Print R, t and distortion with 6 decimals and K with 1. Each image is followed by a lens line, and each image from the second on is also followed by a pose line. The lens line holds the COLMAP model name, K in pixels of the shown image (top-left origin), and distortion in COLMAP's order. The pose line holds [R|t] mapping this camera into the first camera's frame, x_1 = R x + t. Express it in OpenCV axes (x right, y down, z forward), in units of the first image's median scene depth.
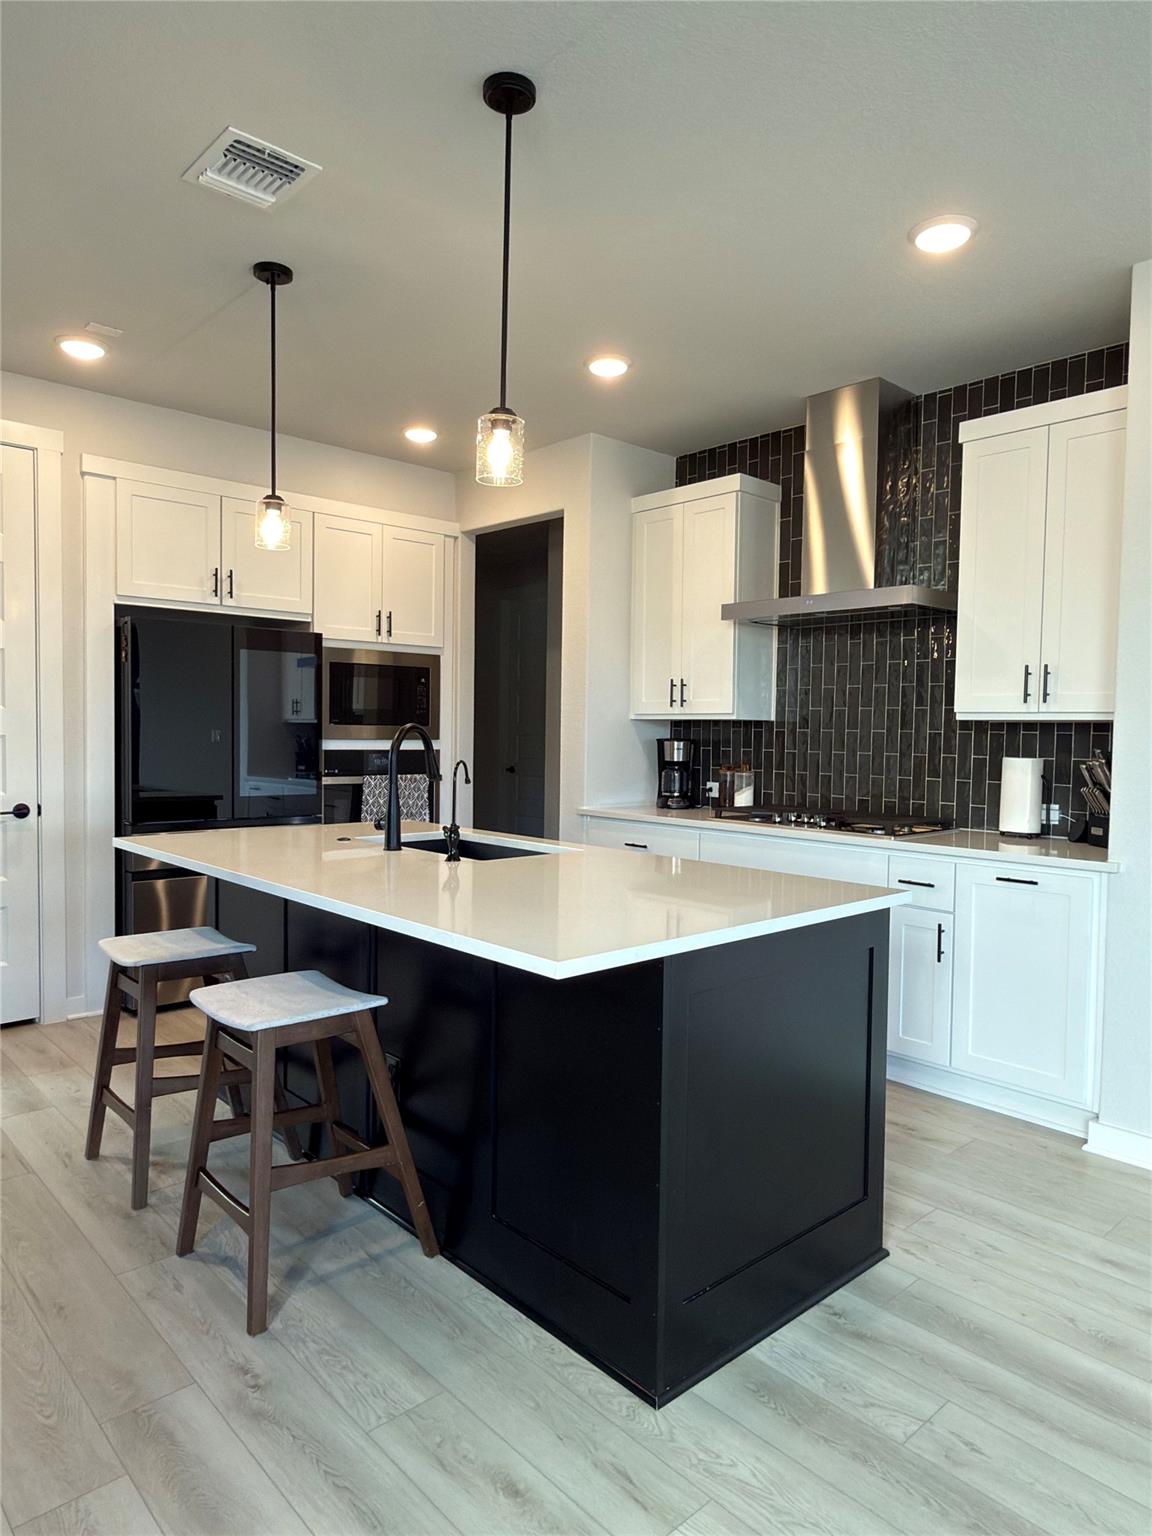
lens RADIAL K [[973.3, 0, 575.4], [0, 973.3, 773.4], [0, 0, 1]] dist [-0.001404, 0.000697]
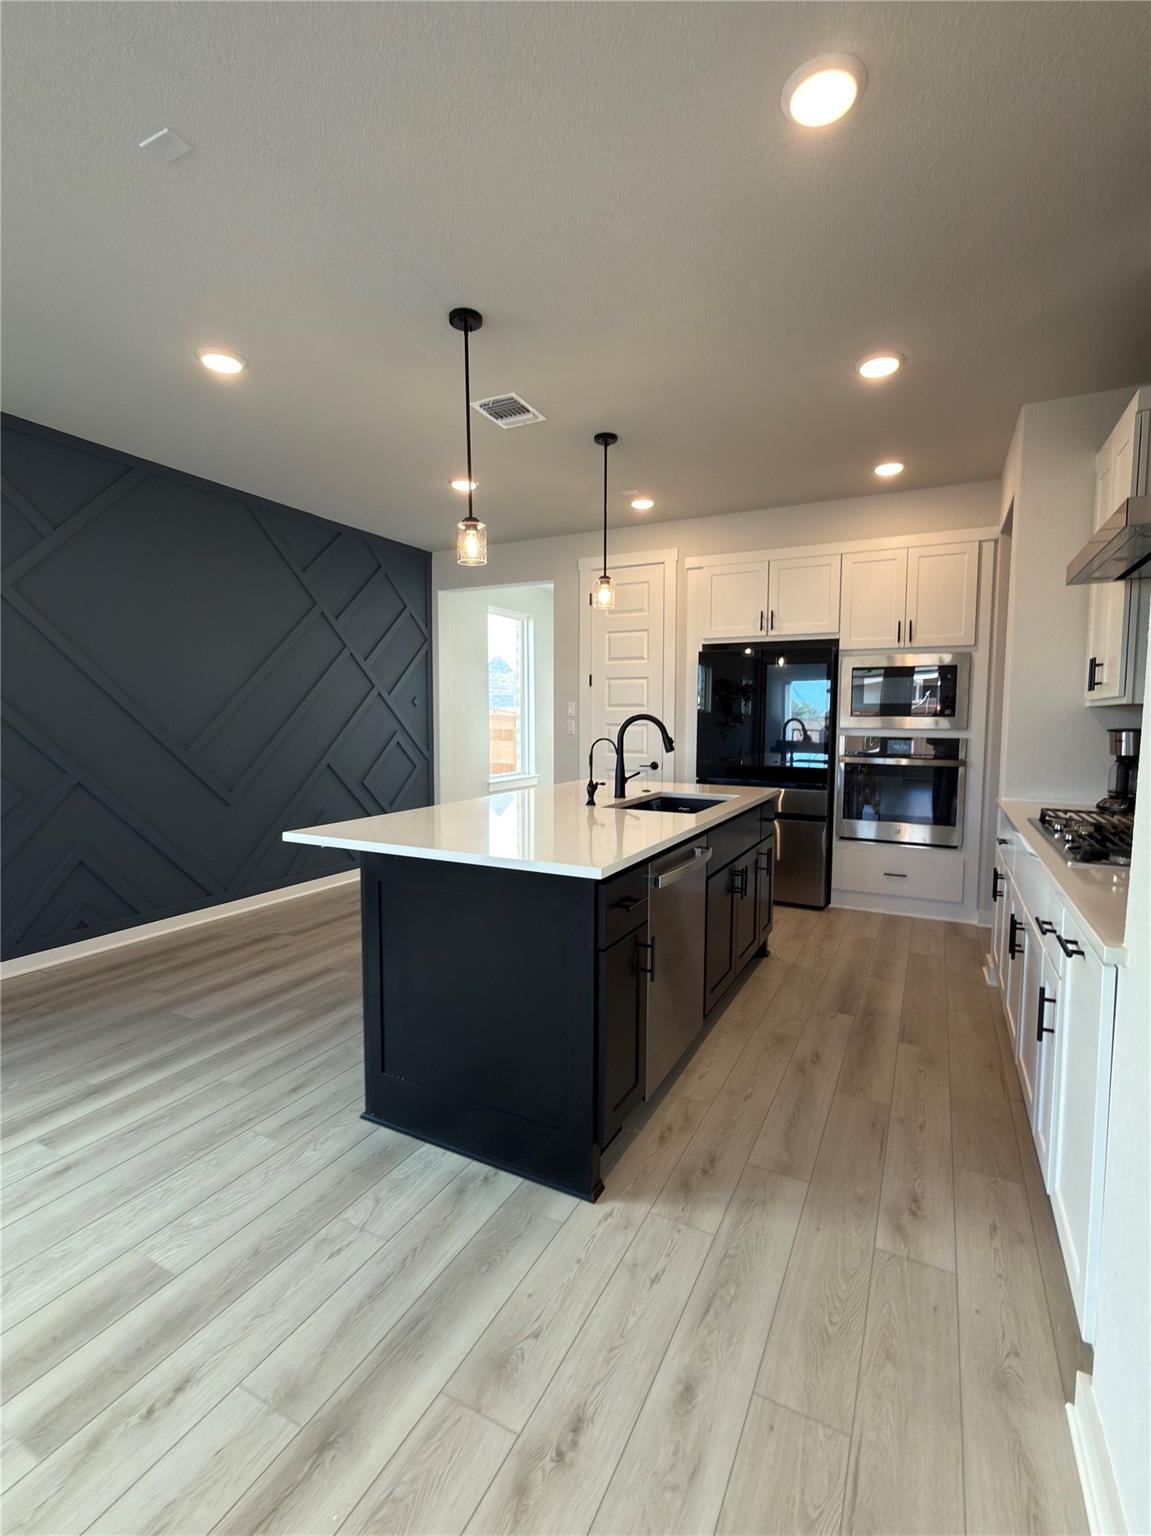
lens RADIAL K [[698.8, 0, 583.2], [0, 698.8, 767.9], [0, 0, 1]] dist [-0.001767, 0.013903]
pose [[0.349640, 0.058491, -0.935056, 0.601868], [-0.045149, 0.997942, 0.045543, -0.010504], [0.935796, 0.026293, 0.351561, 0.420716]]
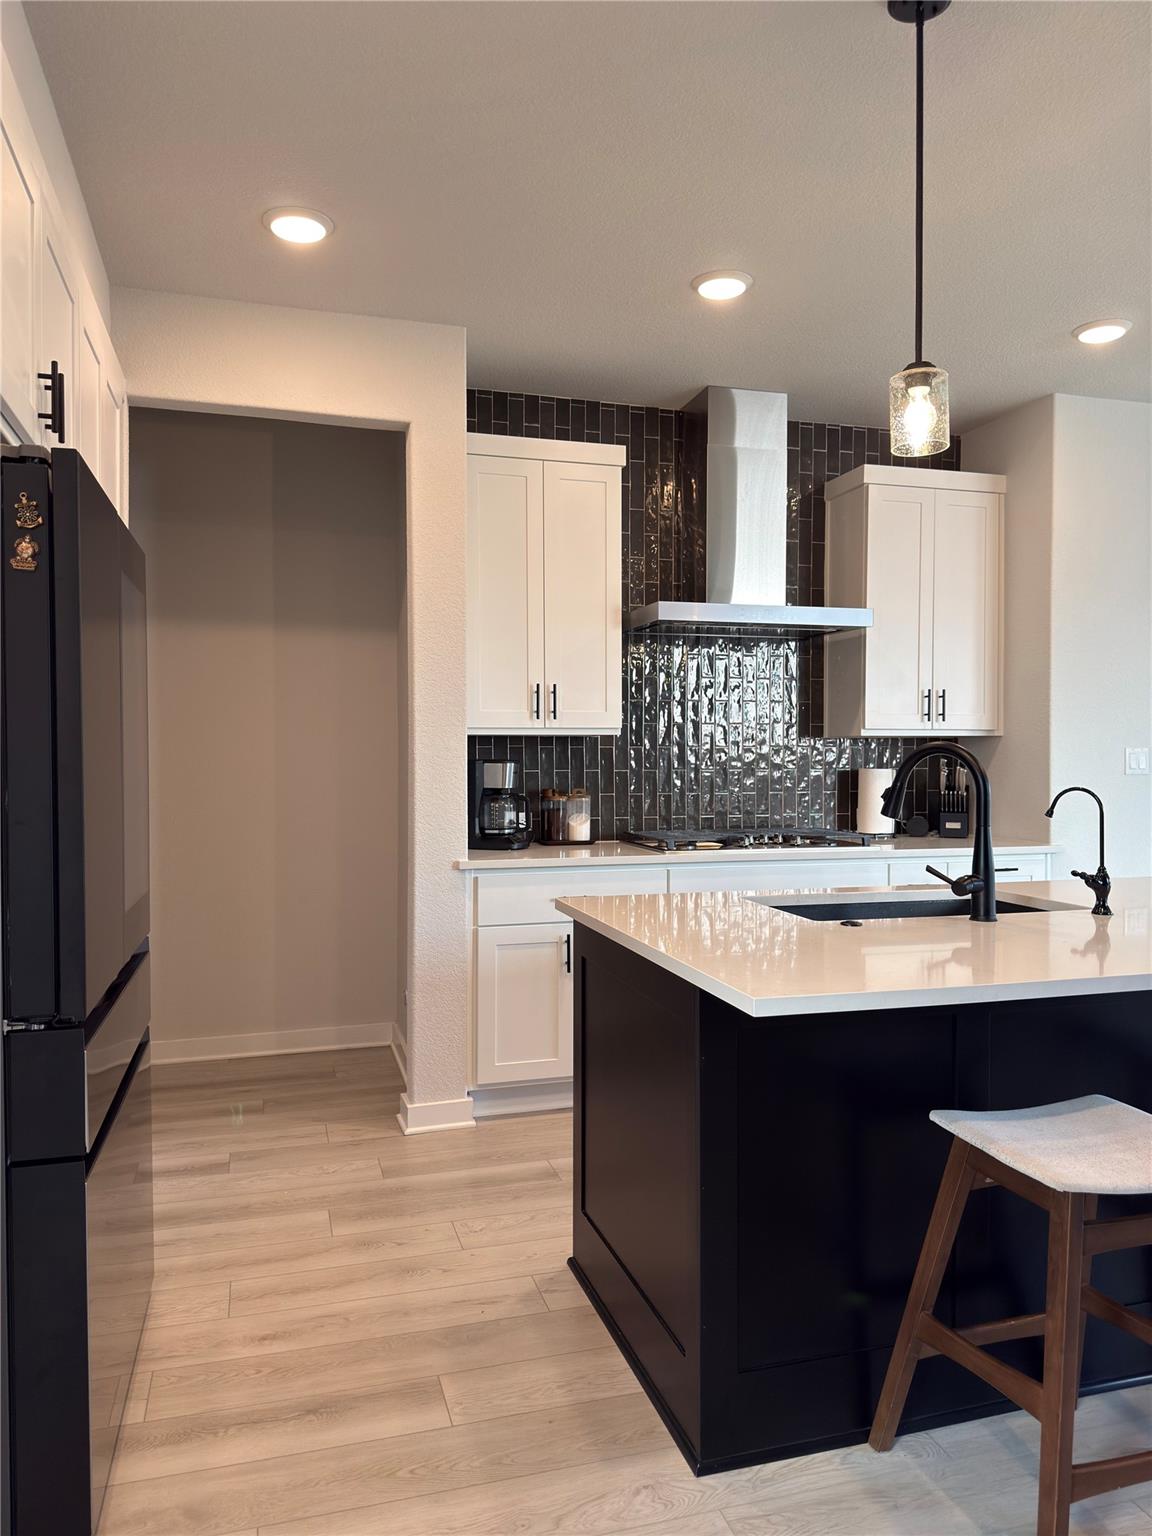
lens RADIAL K [[1078.9, 0, 574.7], [0, 1078.9, 797.1], [0, 0, 1]] dist [0.005013, 0.000892]
pose [[0.445141, -0.054702, 0.893788, -0.767923], [0.049668, 0.998104, 0.036350, -0.041209], [-0.894082, 0.028212, 0.447014, 0.675062]]
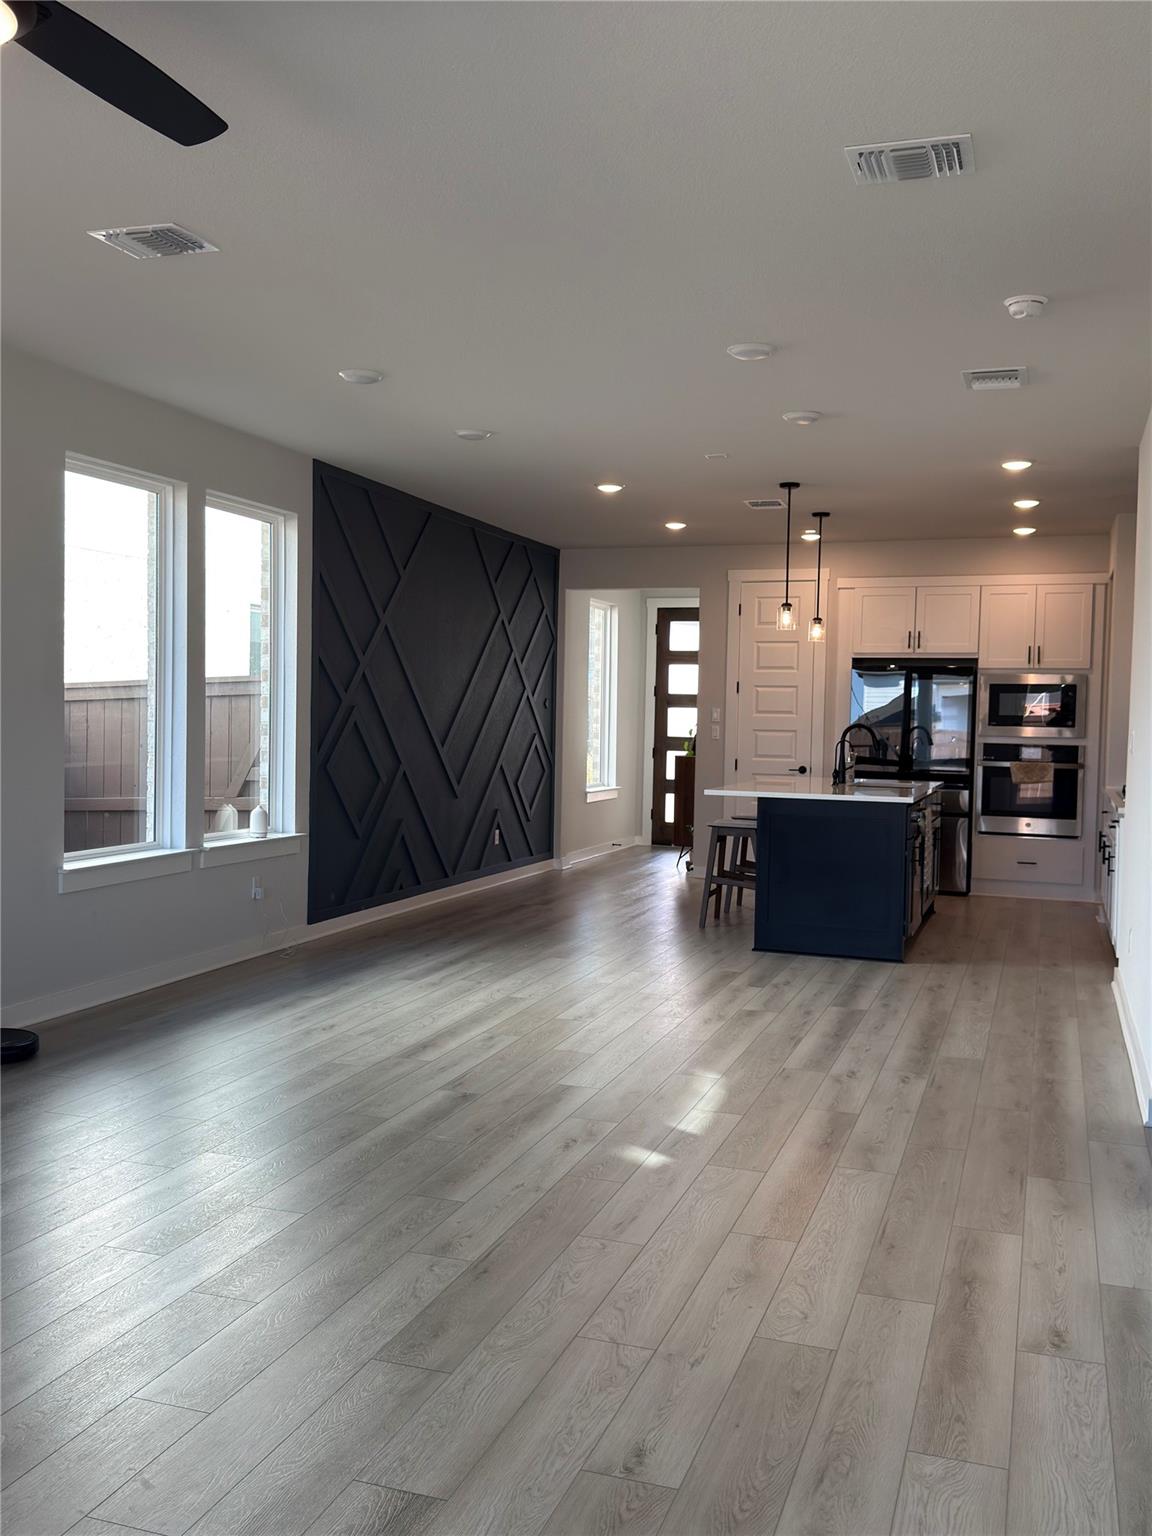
lens RADIAL K [[1395.5, 0, 576.0], [0, 1395.5, 768.0], [0, 0, 1]] dist [0.136436, -0.008524]
pose [[0.480063, 0.030716, -0.876696, 1.633862], [-0.056599, 0.998389, 0.003987, 0.049727], [0.875406, 0.047706, 0.481028, -0.715145]]
